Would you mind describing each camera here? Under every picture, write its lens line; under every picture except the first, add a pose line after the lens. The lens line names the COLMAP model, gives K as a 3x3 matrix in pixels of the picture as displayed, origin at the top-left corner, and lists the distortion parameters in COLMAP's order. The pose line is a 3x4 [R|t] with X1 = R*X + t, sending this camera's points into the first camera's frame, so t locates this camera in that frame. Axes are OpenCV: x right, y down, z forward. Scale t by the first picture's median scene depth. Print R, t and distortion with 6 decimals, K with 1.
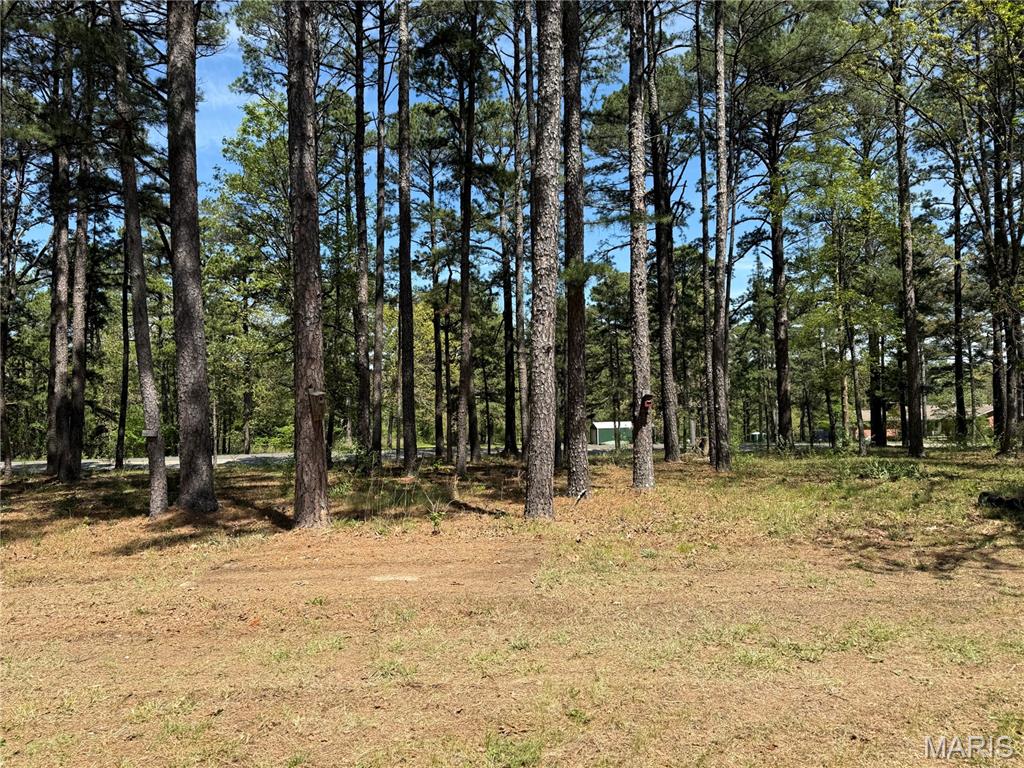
lens RADIAL K [[706.7, 0, 517.7], [0, 706.7, 388.6], [0, 0, 1]] dist [0.051782, -0.059469]
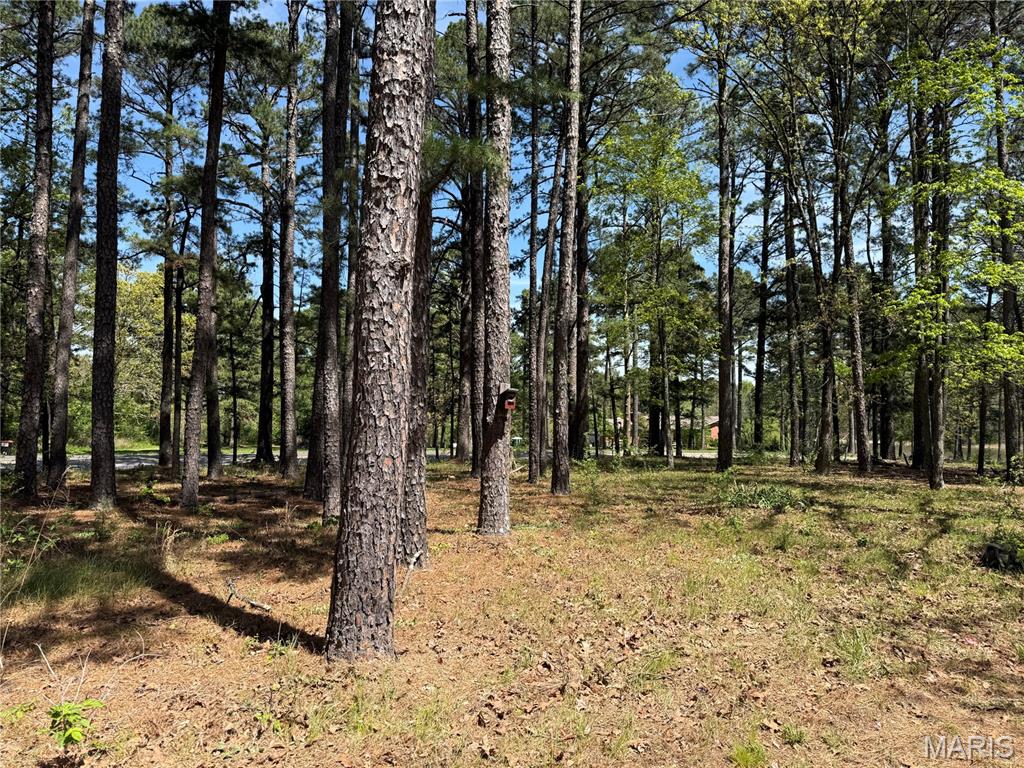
lens RADIAL K [[709.4, 0, 517.9], [0, 709.4, 389.0], [0, 0, 1]] dist [0.048383, -0.003295]
pose [[0.943717, 0.038916, 0.328457, -0.012702], [-0.038140, 0.999234, -0.008807, 0.007767], [-0.328548, -0.004216, 0.944478, 0.230715]]
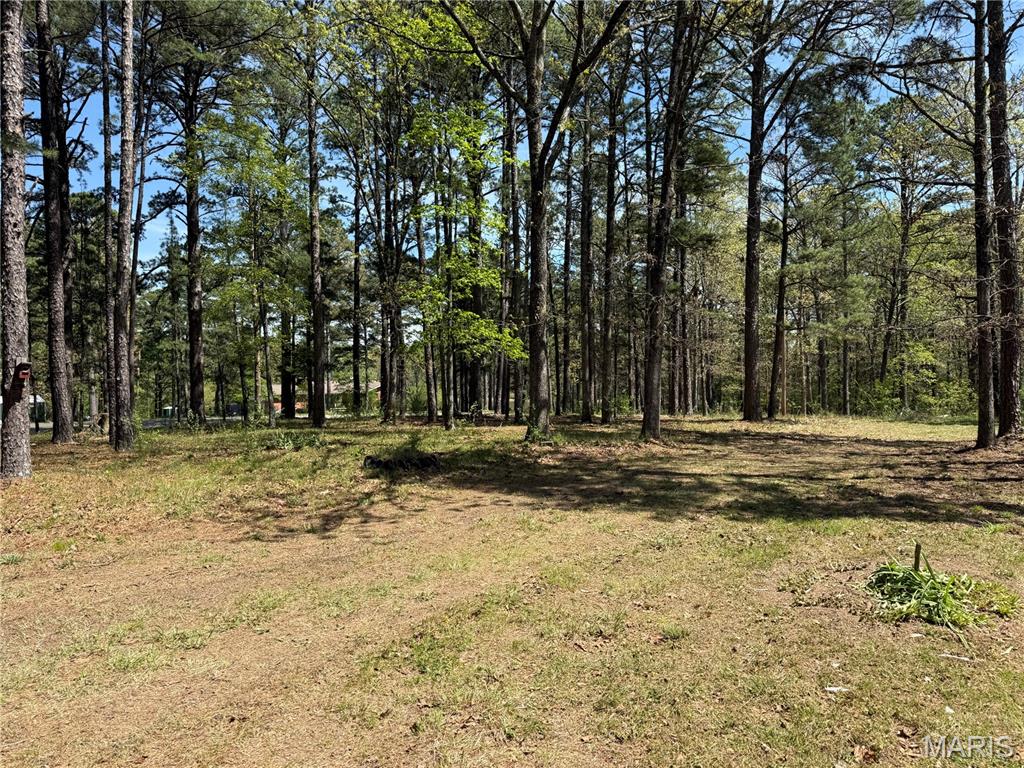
lens RADIAL K [[706.7, 0, 509.9], [0, 706.7, 385.6], [0, 0, 1]] dist [0.051782, -0.059469]
pose [[0.719712, 0.008319, 0.694223, 0.010265], [-0.030690, 0.999332, 0.019841, 0.000462], [-0.693594, -0.035586, 0.719486, 0.008721]]
